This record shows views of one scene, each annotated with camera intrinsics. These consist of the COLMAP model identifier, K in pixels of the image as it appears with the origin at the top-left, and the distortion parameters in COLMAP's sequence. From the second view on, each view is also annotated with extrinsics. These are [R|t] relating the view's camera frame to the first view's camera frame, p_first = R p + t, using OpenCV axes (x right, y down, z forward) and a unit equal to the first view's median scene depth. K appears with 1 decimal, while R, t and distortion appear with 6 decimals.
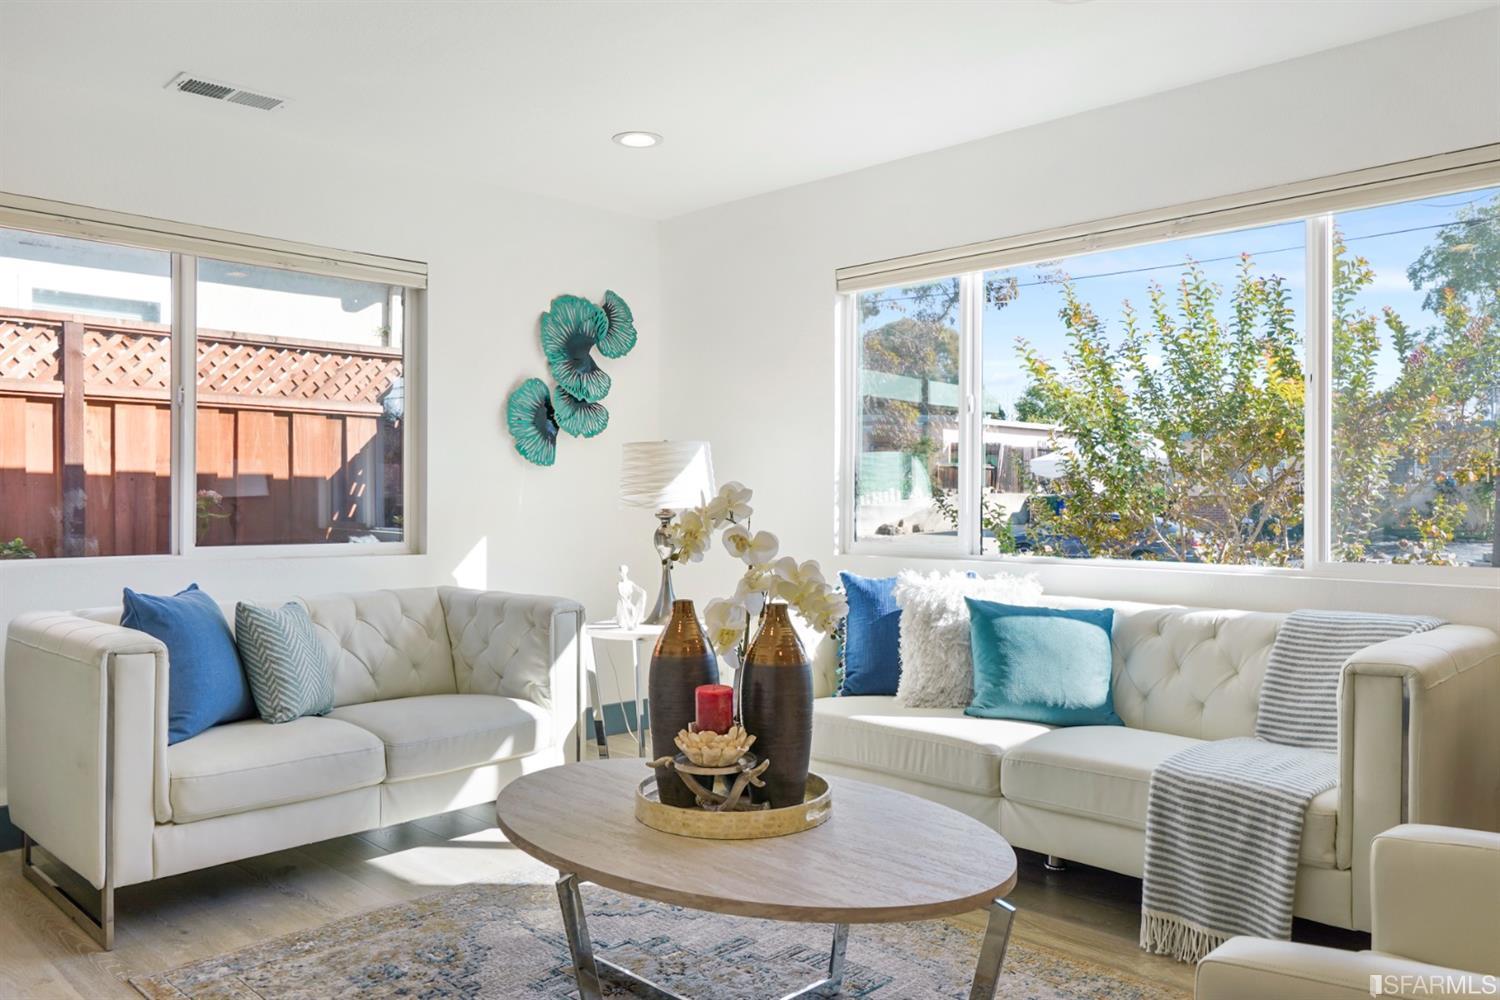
lens RADIAL K [[1128.1, 0, 748.6], [0, 1128.1, 498.2], [0, 0, 1]] dist [-0.001433, 0.004857]
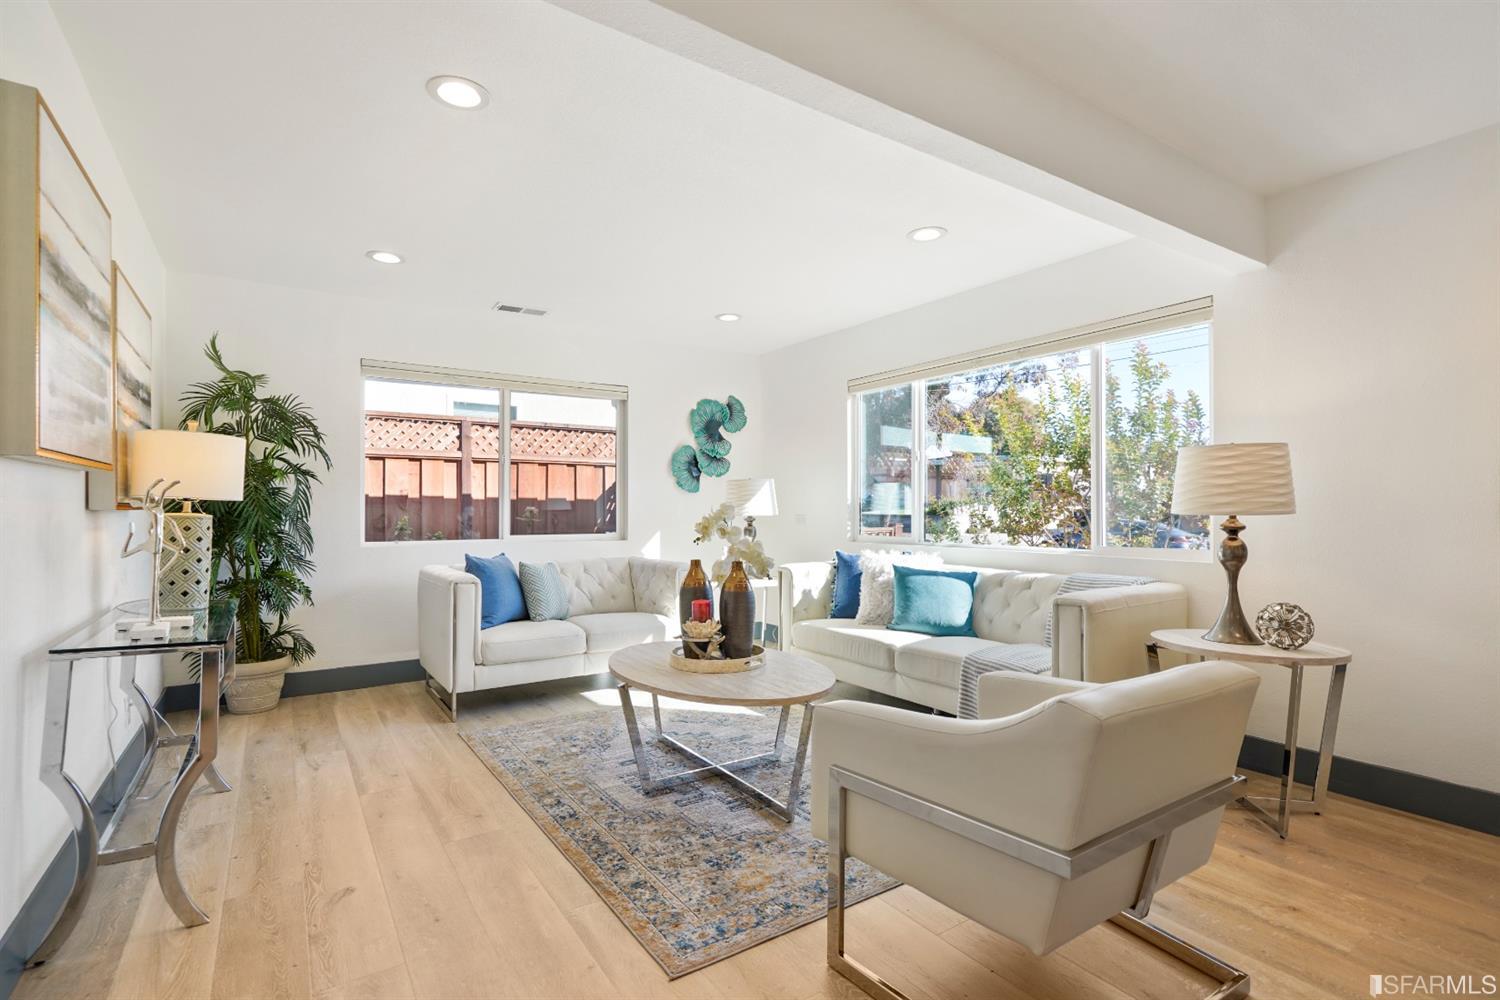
lens RADIAL K [[718.5, 0, 749.5], [0, 718.5, 503.4], [0, 0, 1]] dist [0.000503, 0.000126]
pose [[0.979302, -0.005186, -0.202336, 0.197003], [0.003166, 0.999942, -0.010305, 0.001180], [0.202378, 0.009451, 0.979262, -0.171090]]
